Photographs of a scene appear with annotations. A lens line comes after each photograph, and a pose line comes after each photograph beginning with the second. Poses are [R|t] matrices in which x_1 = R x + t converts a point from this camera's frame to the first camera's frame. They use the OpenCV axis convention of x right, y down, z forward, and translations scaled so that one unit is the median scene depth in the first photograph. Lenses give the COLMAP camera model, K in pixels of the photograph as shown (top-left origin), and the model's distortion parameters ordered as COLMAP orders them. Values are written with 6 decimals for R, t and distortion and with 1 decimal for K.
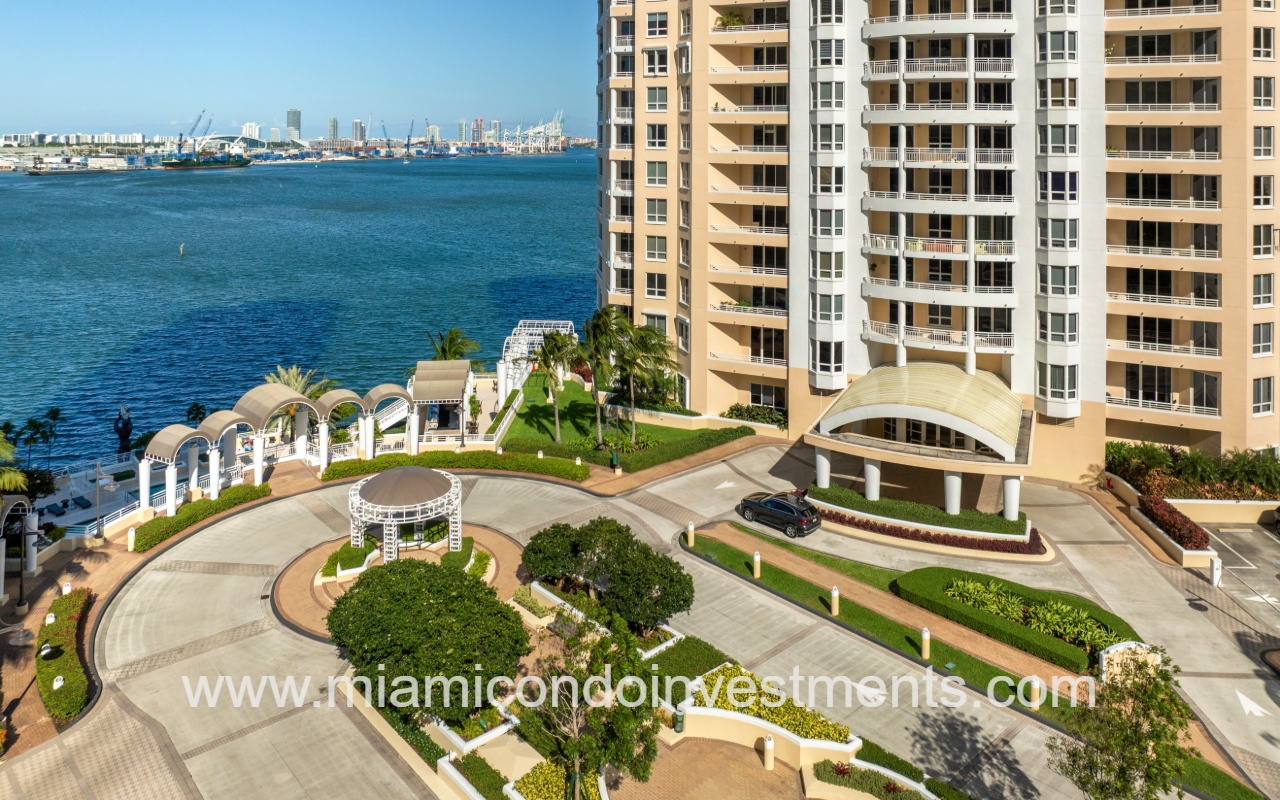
lens RADIAL K [[886.7, 0, 646.6], [0, 886.7, 134.7], [0, 0, 1]] dist [-0.011289, -0.005678]
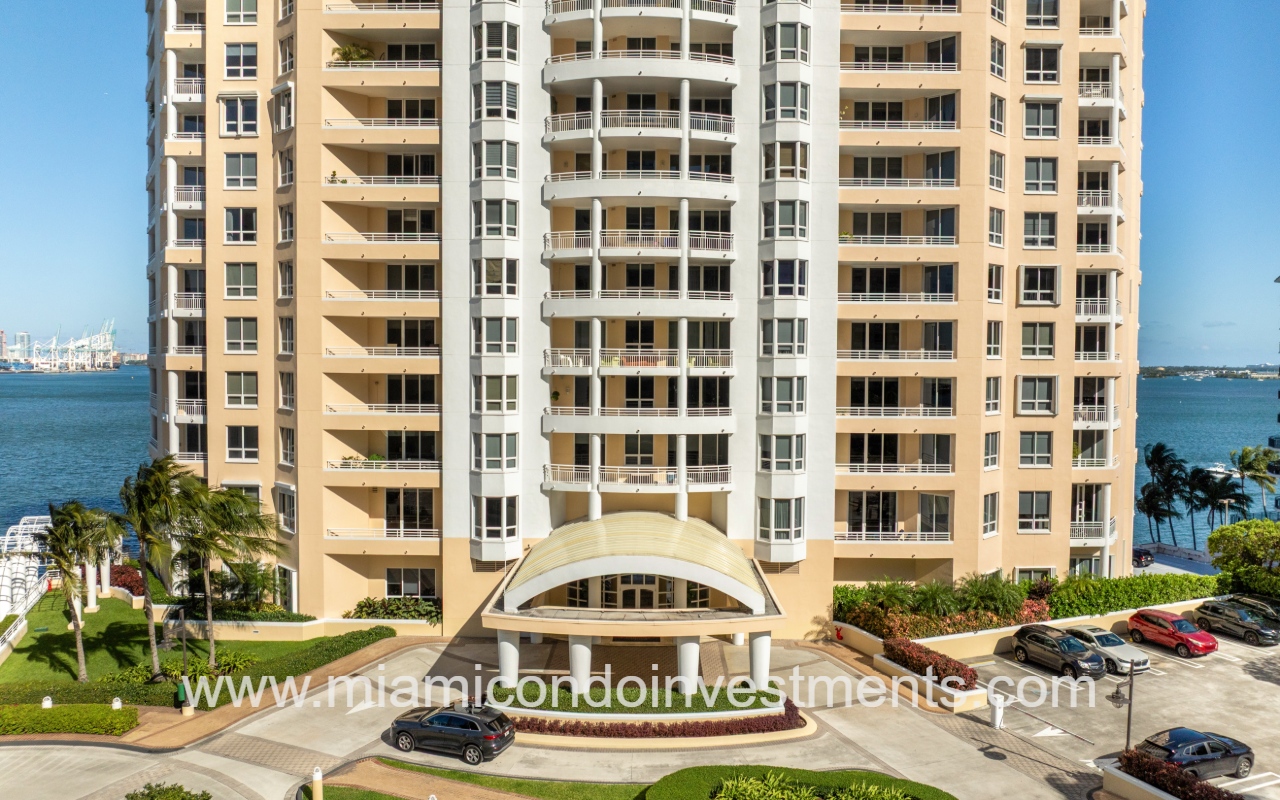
lens RADIAL K [[928.3, 0, 642.0], [0, 928.3, 388.3], [0, 0, 1]] dist [-0.032930, -0.005895]
pose [[0.908882, -0.013814, 0.416825, -0.006459], [-0.003893, 0.999127, 0.041600, 0.115394], [-0.417036, -0.039432, 0.908034, 0.264006]]
